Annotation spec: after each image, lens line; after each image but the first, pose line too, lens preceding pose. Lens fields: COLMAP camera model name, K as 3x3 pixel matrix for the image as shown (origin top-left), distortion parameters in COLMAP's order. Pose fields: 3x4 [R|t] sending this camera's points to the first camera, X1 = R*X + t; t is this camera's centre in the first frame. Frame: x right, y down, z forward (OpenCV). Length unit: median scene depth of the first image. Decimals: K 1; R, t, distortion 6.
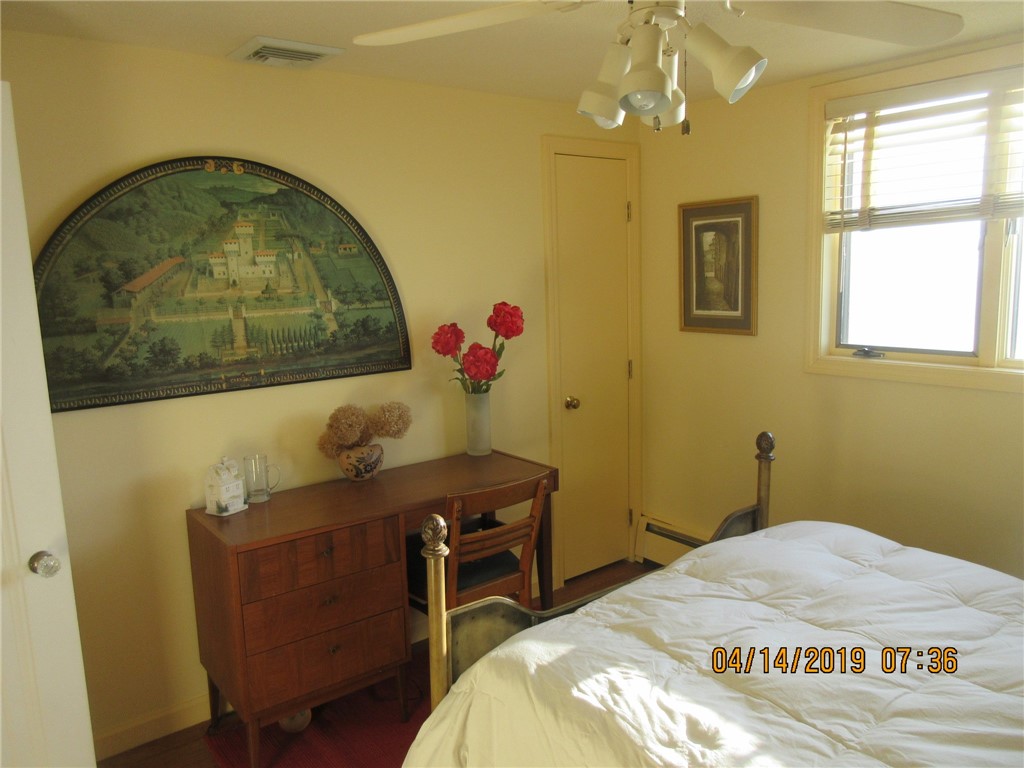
lens RADIAL K [[762.0, 0, 511.0], [0, 762.0, 379.7], [0, 0, 1]] dist [-0.008391, 0.007584]
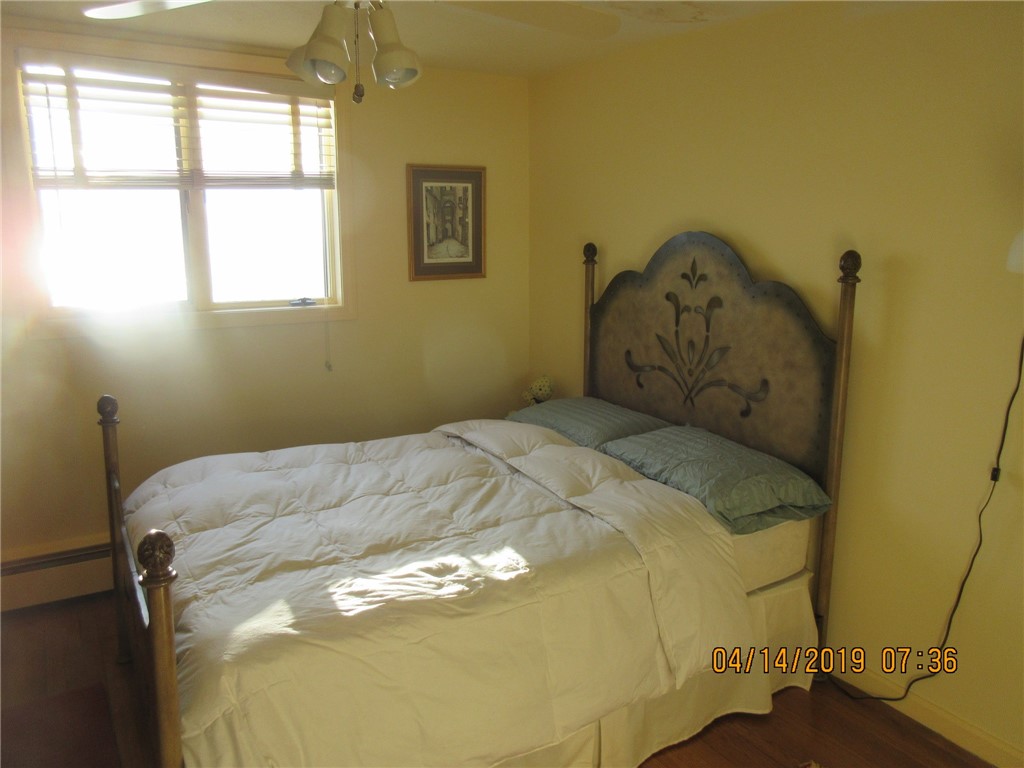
lens RADIAL K [[762.0, 0, 511.0], [0, 762.0, 379.7], [0, 0, 1]] dist [-0.008391, 0.007584]
pose [[0.102106, -0.170248, 0.980097, -0.853597], [0.136733, 0.978297, 0.155690, -0.047650], [-0.985332, 0.118114, 0.123169, 0.574739]]
